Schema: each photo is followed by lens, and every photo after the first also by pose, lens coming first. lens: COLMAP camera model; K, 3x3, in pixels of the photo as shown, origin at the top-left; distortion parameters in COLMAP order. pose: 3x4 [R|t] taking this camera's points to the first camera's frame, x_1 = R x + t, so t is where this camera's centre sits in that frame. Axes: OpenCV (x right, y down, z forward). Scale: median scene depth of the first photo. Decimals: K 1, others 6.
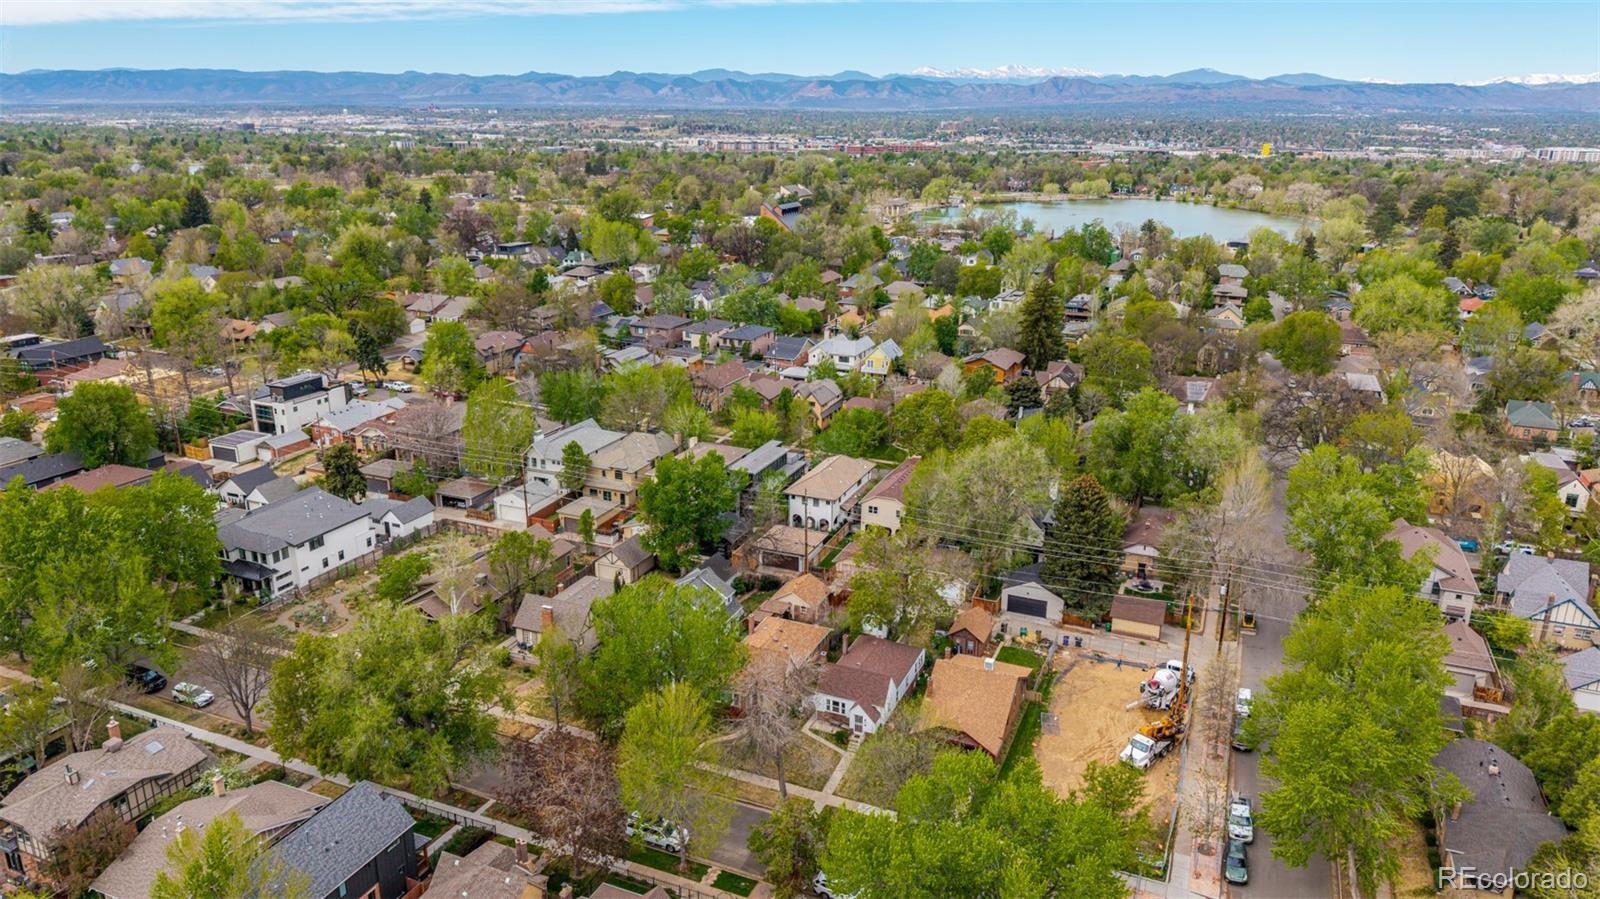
lens RADIAL K [[1072.7, 0, 797.6], [0, 1072.7, 450.8], [0, 0, 1]] dist [0.032424, -0.036337]
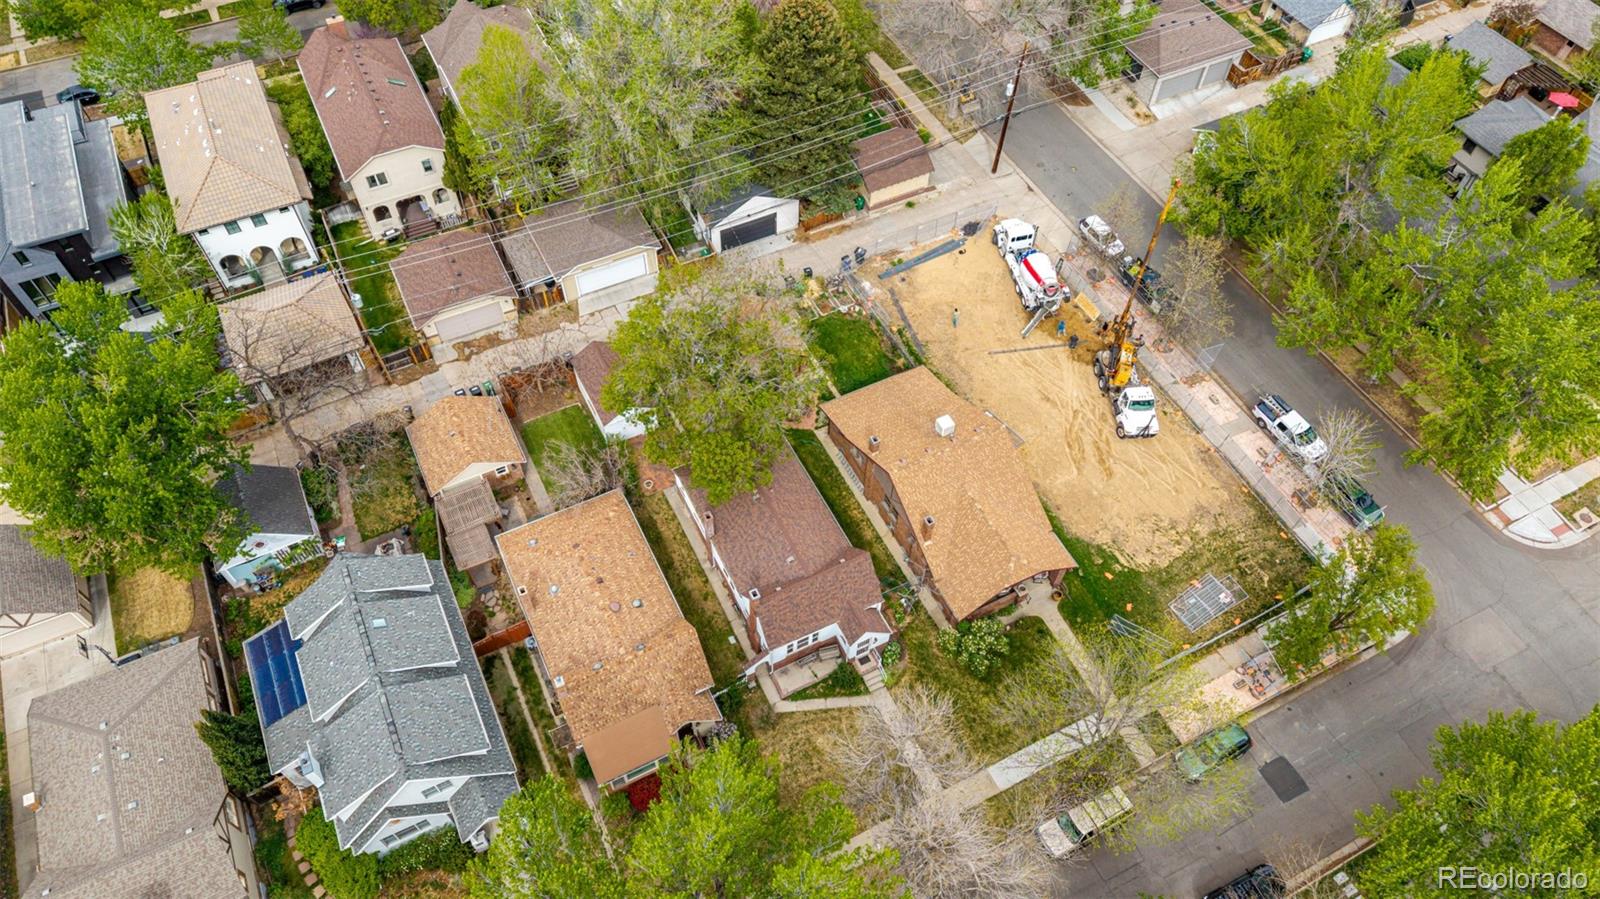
lens RADIAL K [[1059.3, 0, 798.5], [0, 1059.3, 468.8], [0, 0, 1]] dist [0.038522, -0.036644]
pose [[0.645044, -0.625408, 0.439071, -0.107943], [0.221293, 0.702855, 0.676035, -0.146130], [-0.731401, -0.338910, 0.591771, 0.478577]]
